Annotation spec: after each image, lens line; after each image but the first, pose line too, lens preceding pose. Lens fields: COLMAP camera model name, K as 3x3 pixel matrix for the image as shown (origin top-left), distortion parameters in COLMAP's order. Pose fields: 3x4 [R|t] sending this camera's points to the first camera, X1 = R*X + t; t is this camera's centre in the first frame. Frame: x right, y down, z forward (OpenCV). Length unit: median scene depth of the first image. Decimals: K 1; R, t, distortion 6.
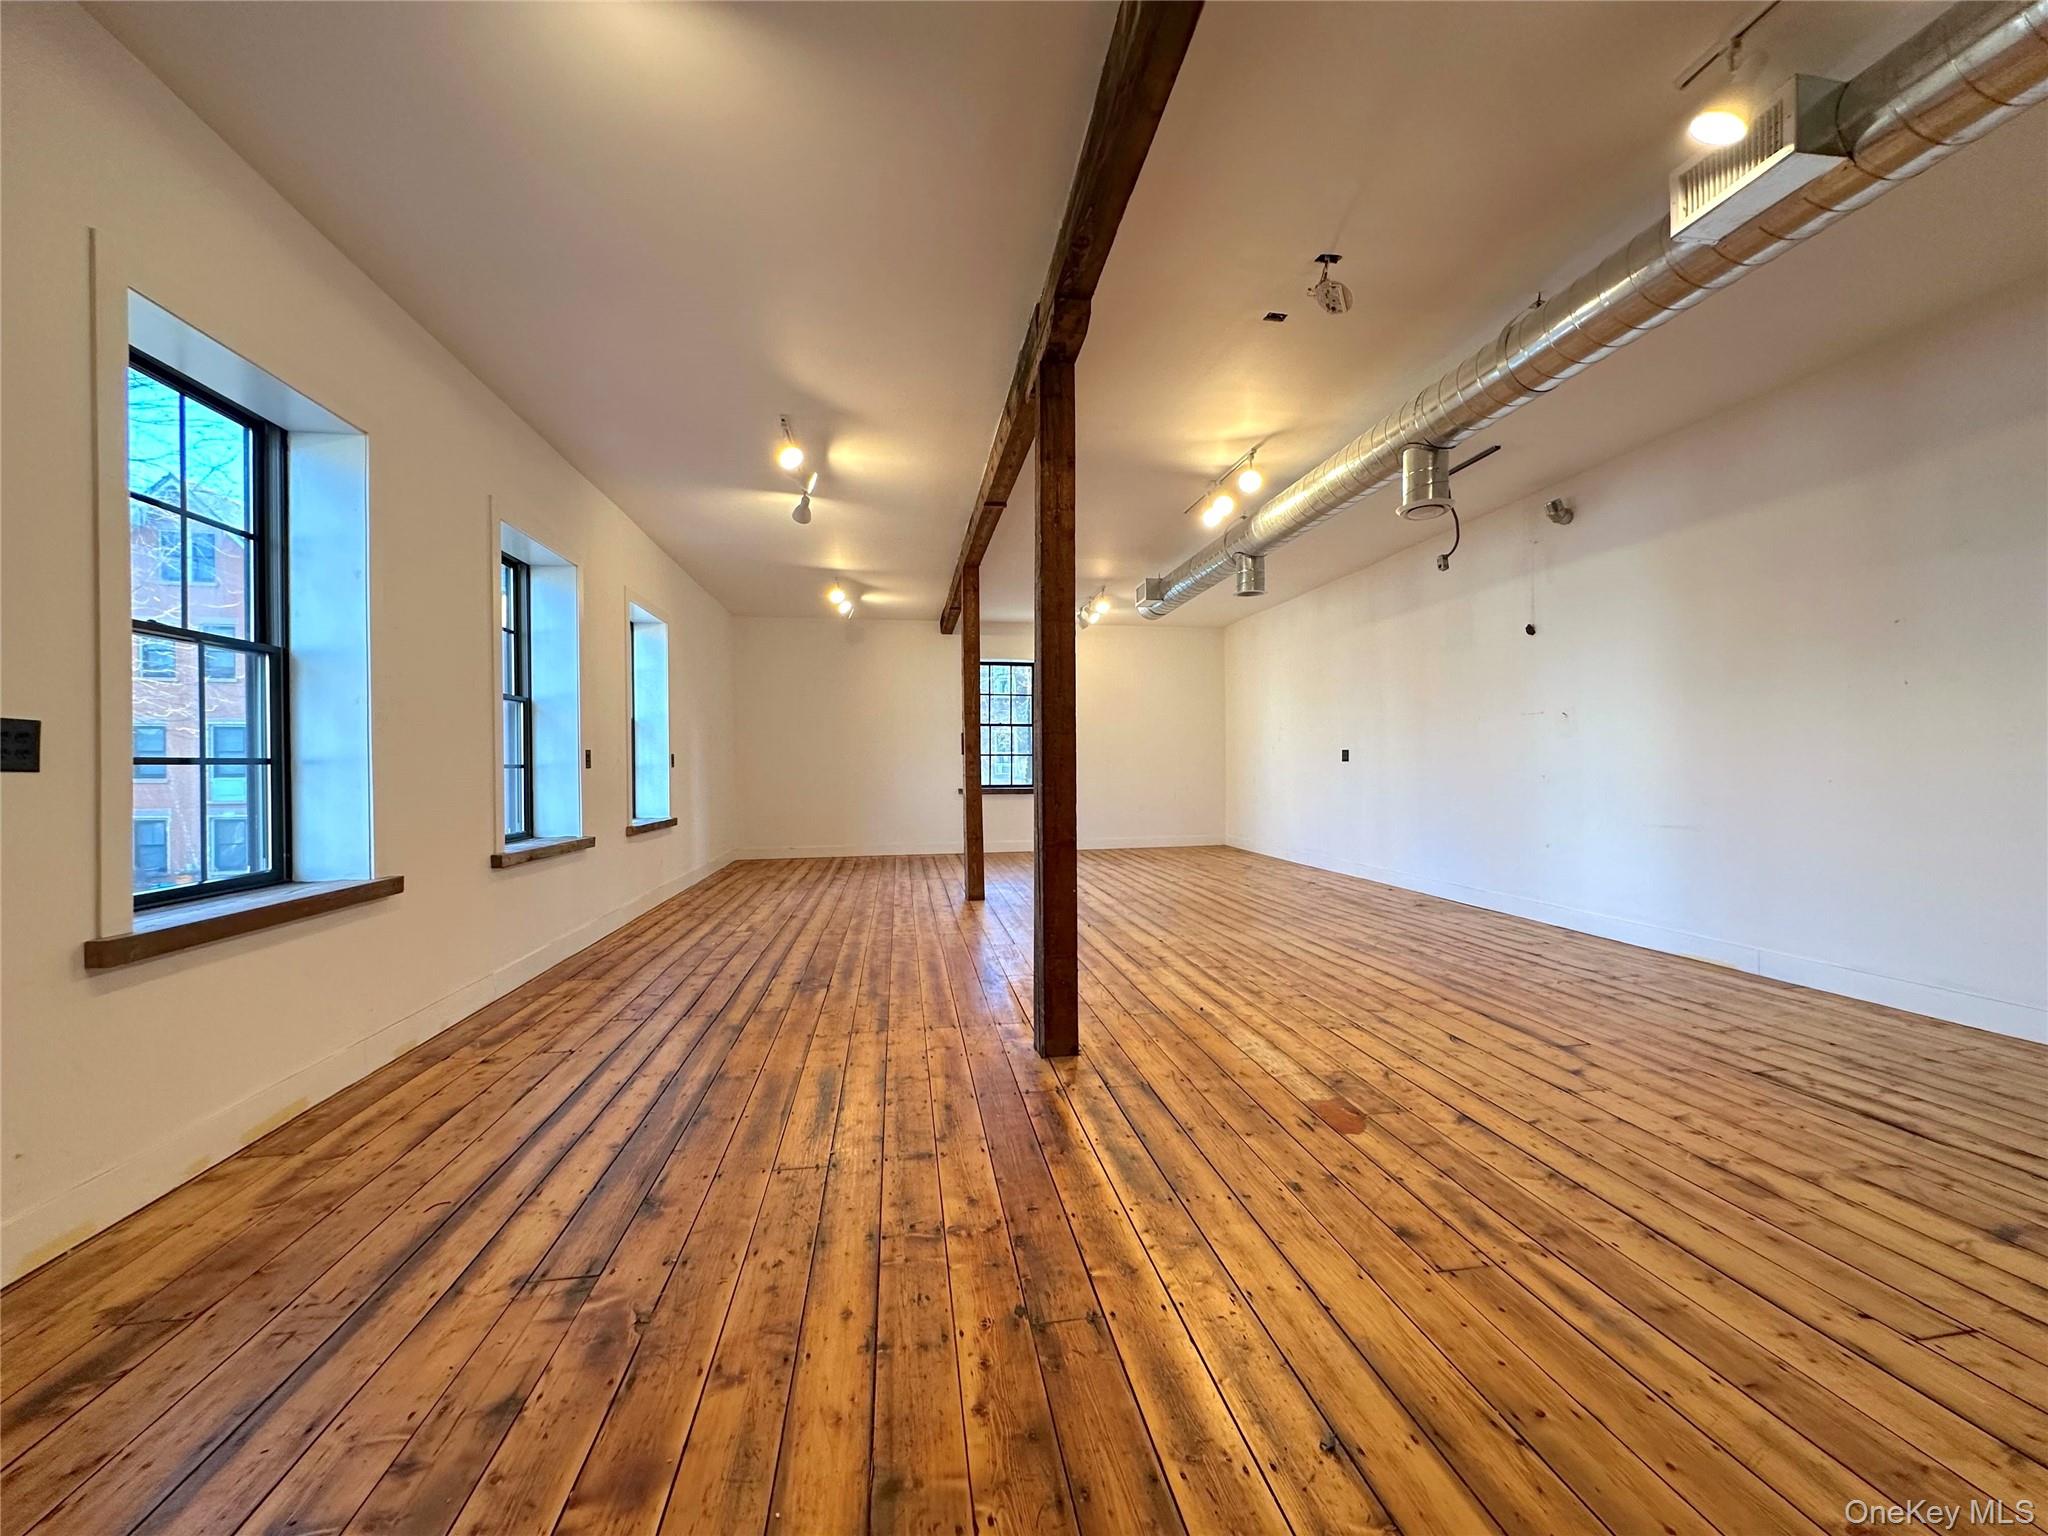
lens RADIAL K [[821.1, 0, 1029.3], [0, 821.1, 767.0], [0, 0, 1]] dist [-0.003075, 0.000797]
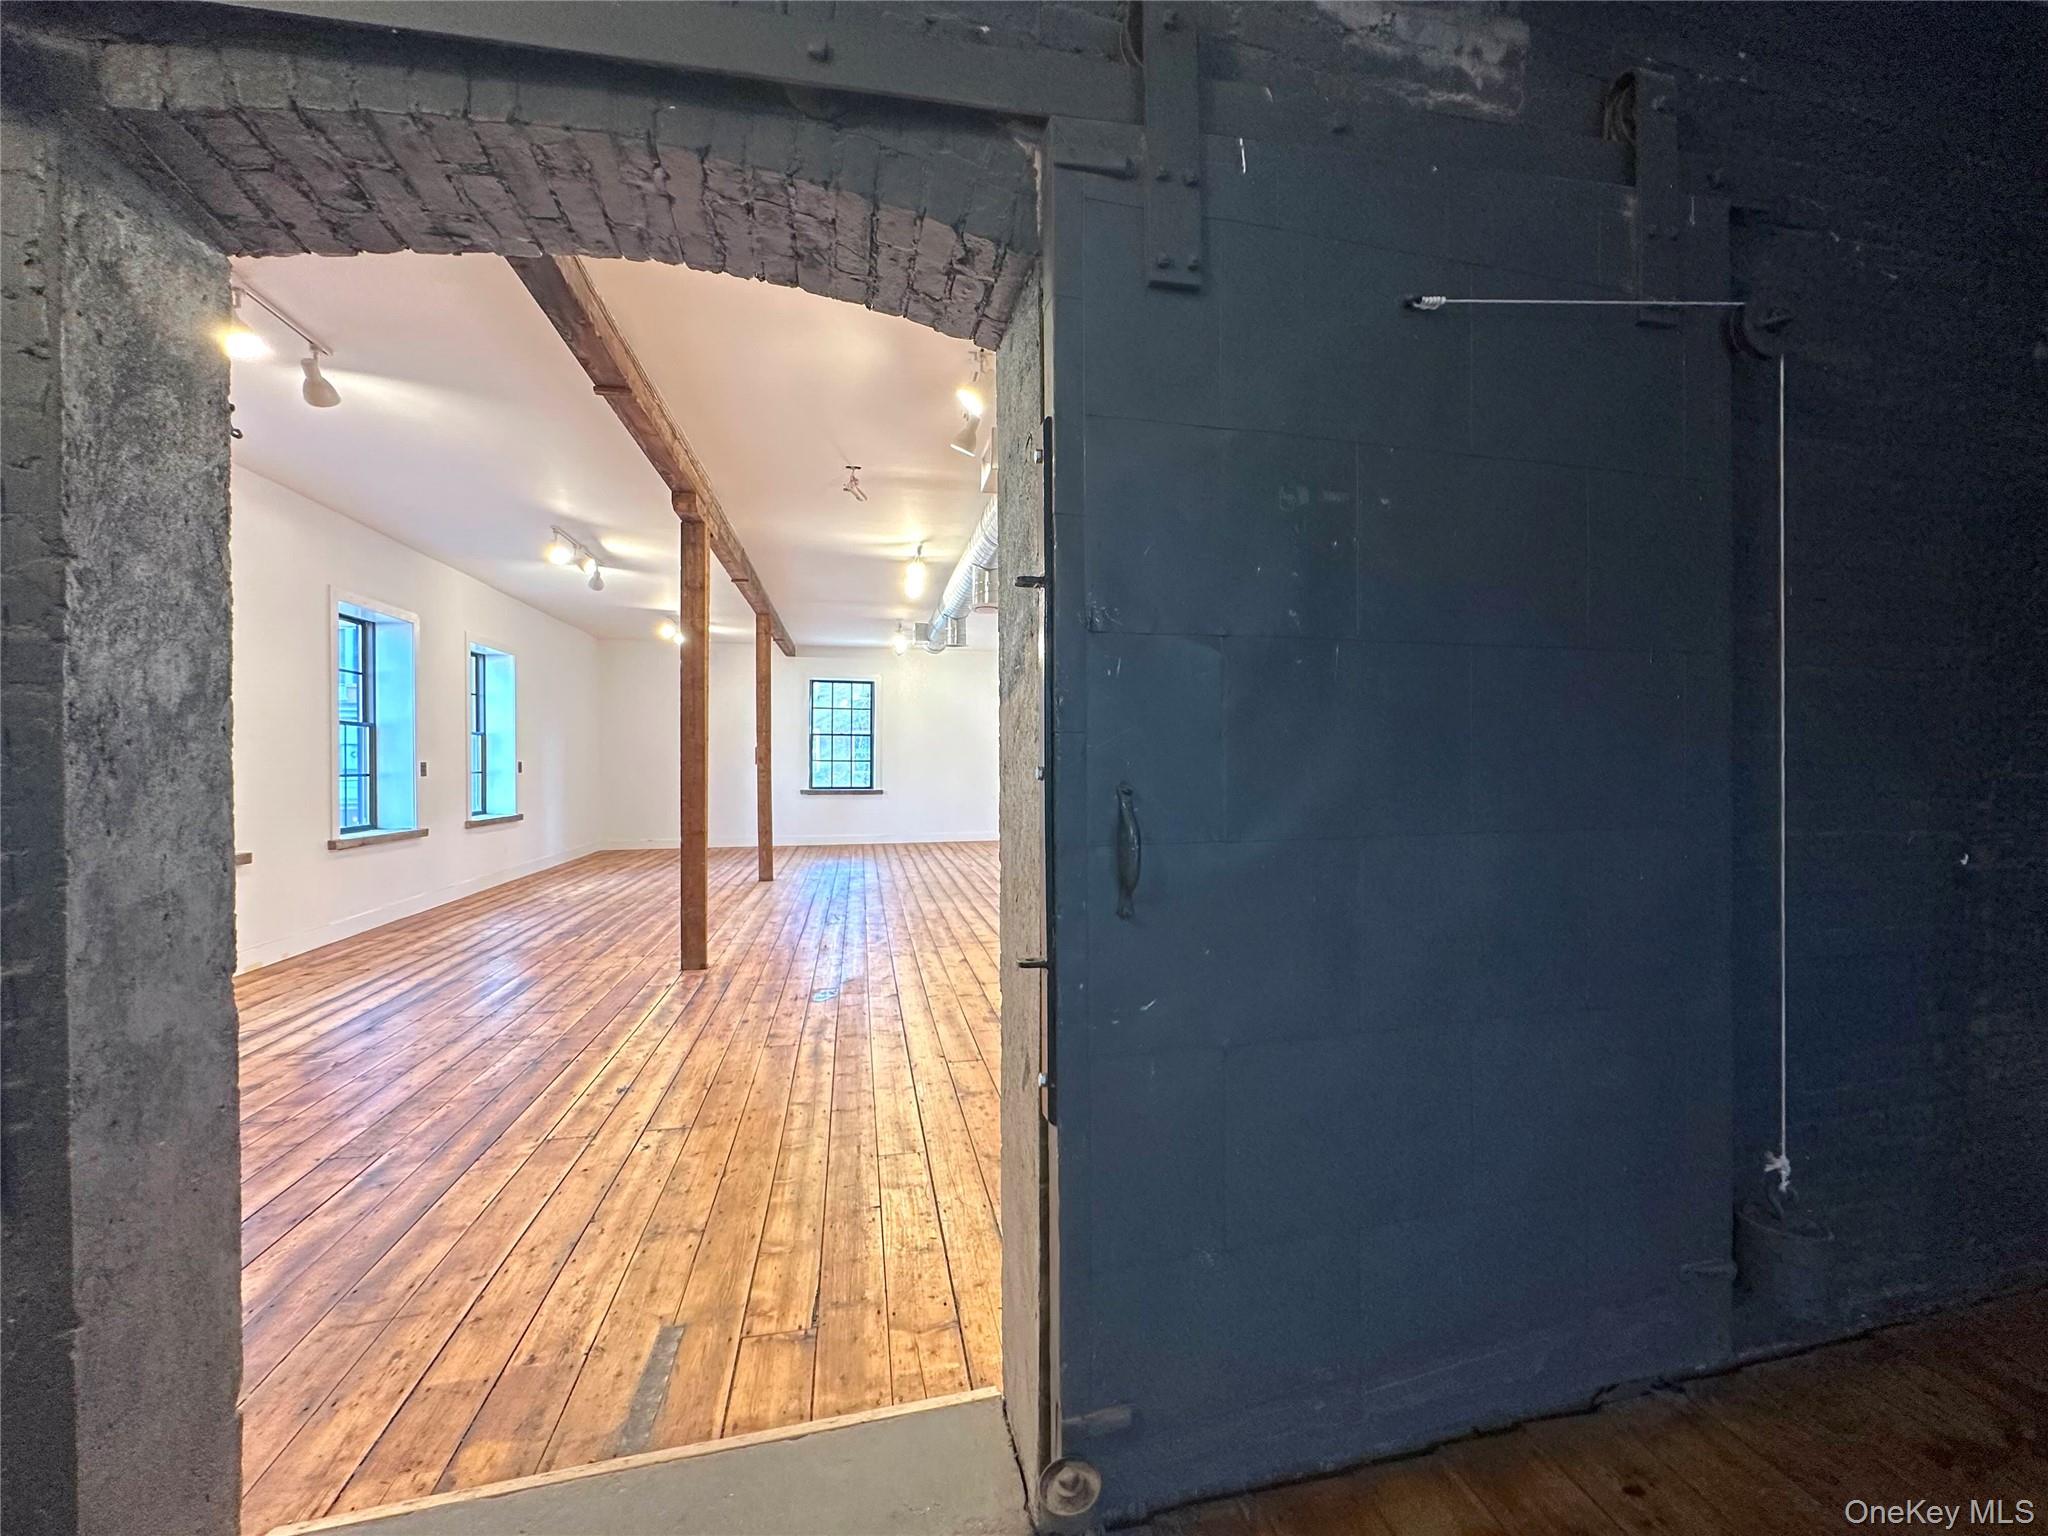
lens RADIAL K [[821.1, 0, 1030.6], [0, 821.1, 768.4], [0, 0, 1]] dist [-0.003075, 0.000797]
pose [[0.998751, 0.007514, 0.049401, 0.712487], [-0.007751, 0.999959, 0.004603, -0.048928], [-0.049365, -0.004980, 0.998768, -0.692649]]
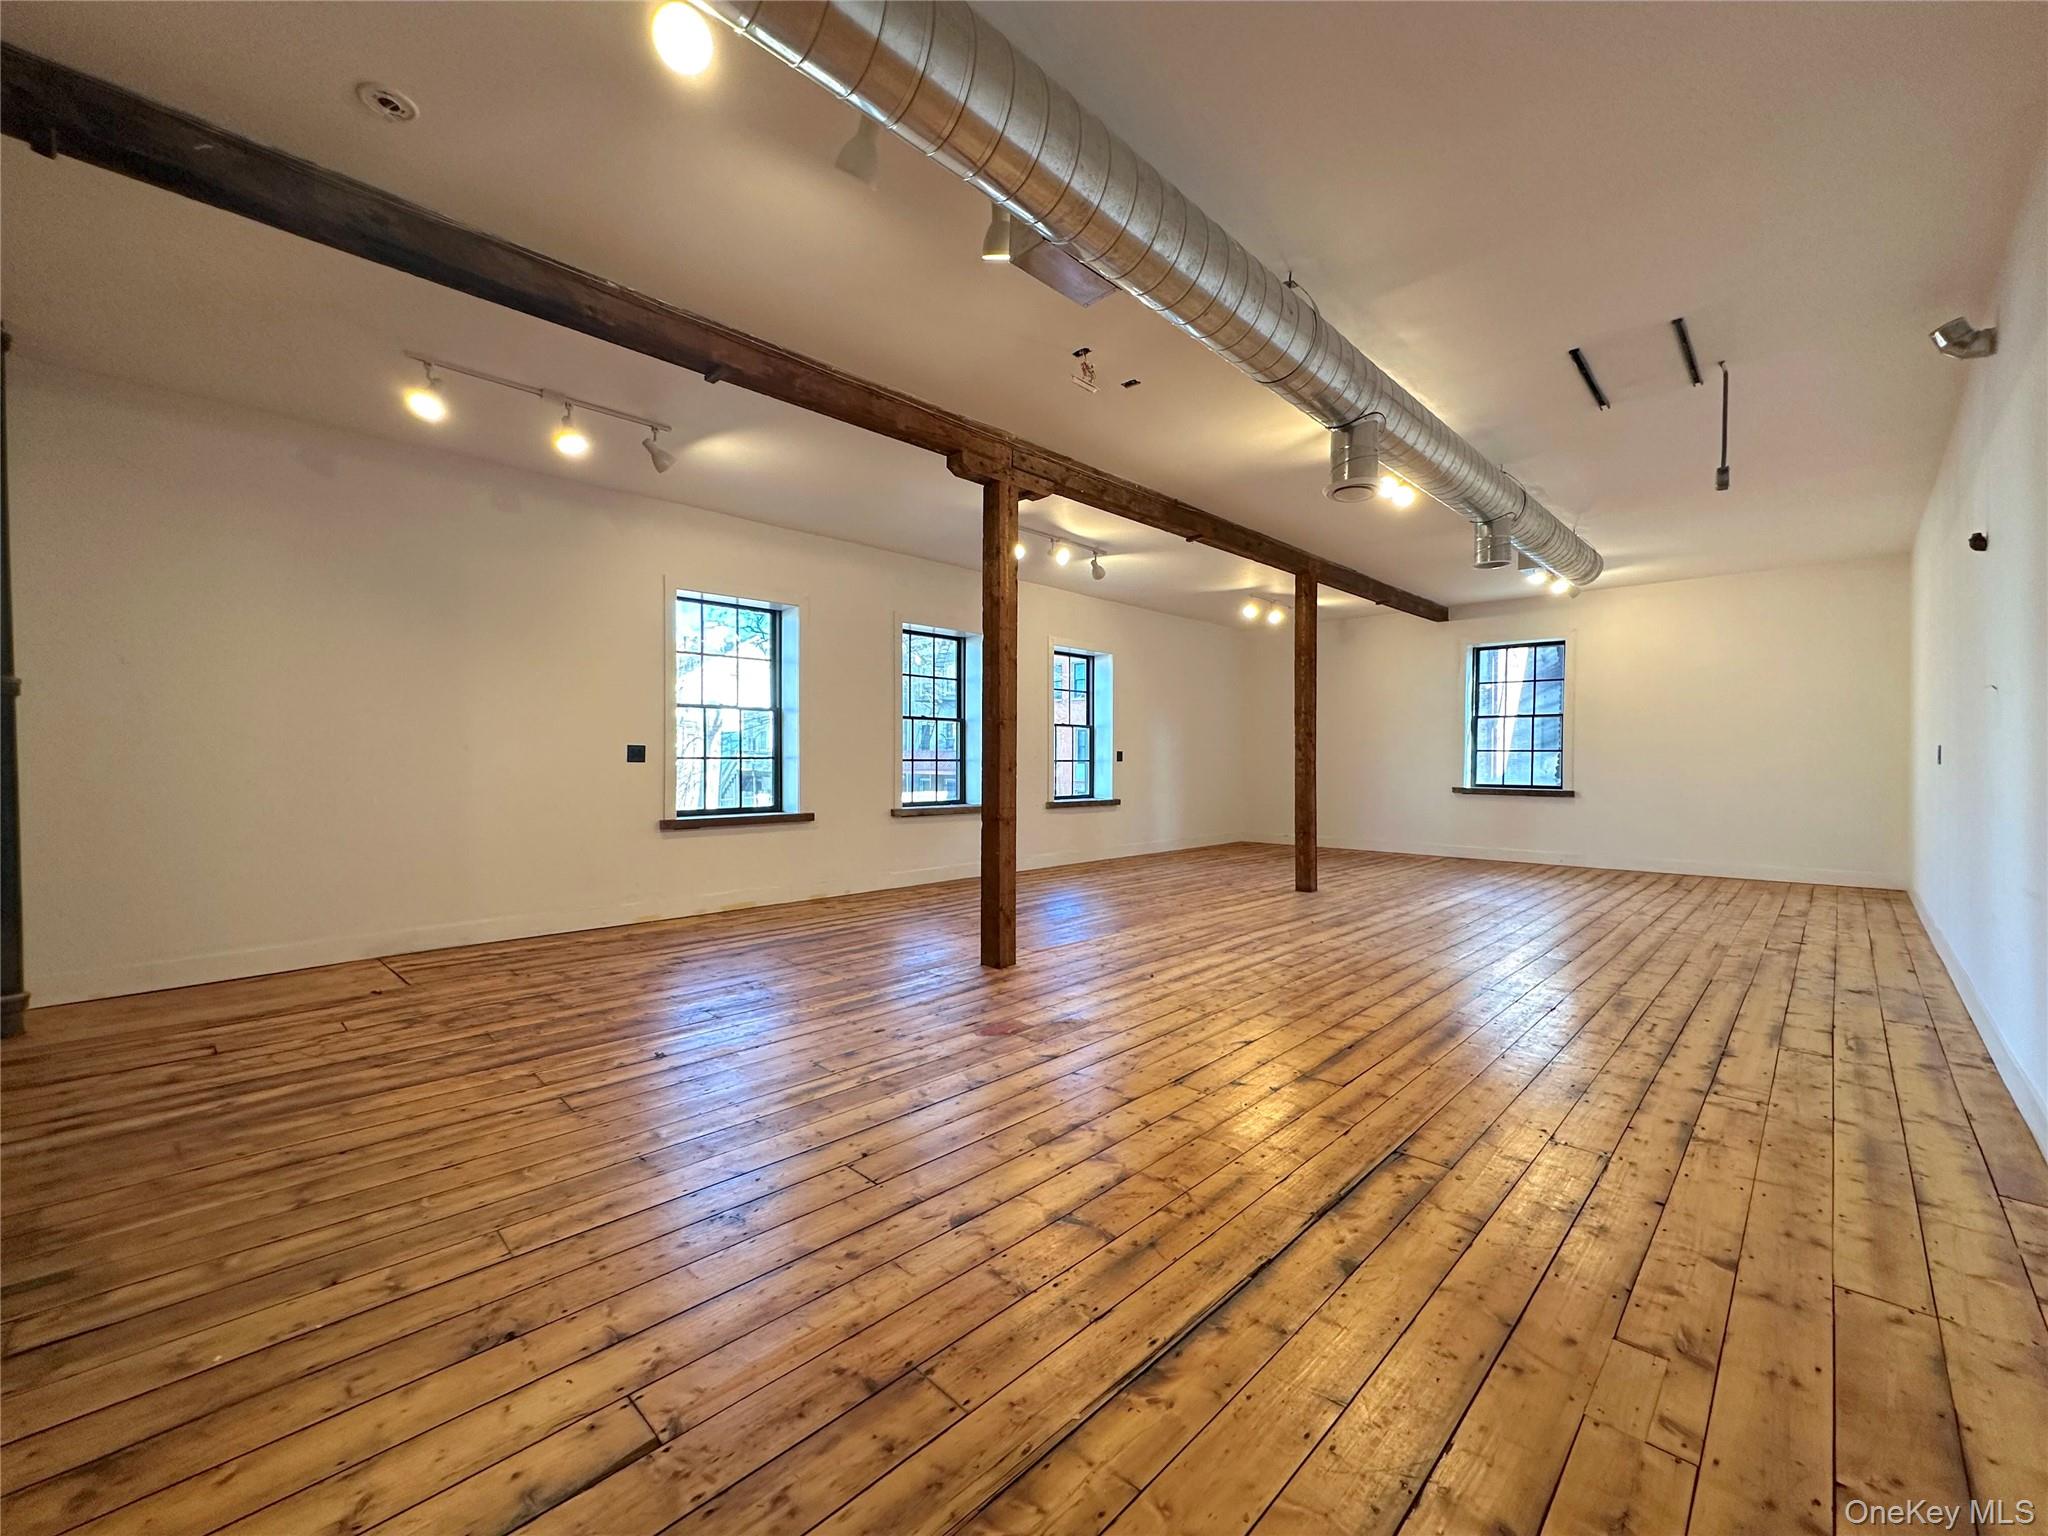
lens RADIAL K [[821.1, 0, 1016.4], [0, 821.1, 766.2], [0, 0, 1]] dist [-0.003075, 0.000797]
pose [[0.585887, 0.016988, -0.810215, 1.465222], [-0.009188, 0.999855, 0.014320, -0.023963], [0.810341, -0.000945, 0.585958, 0.231710]]
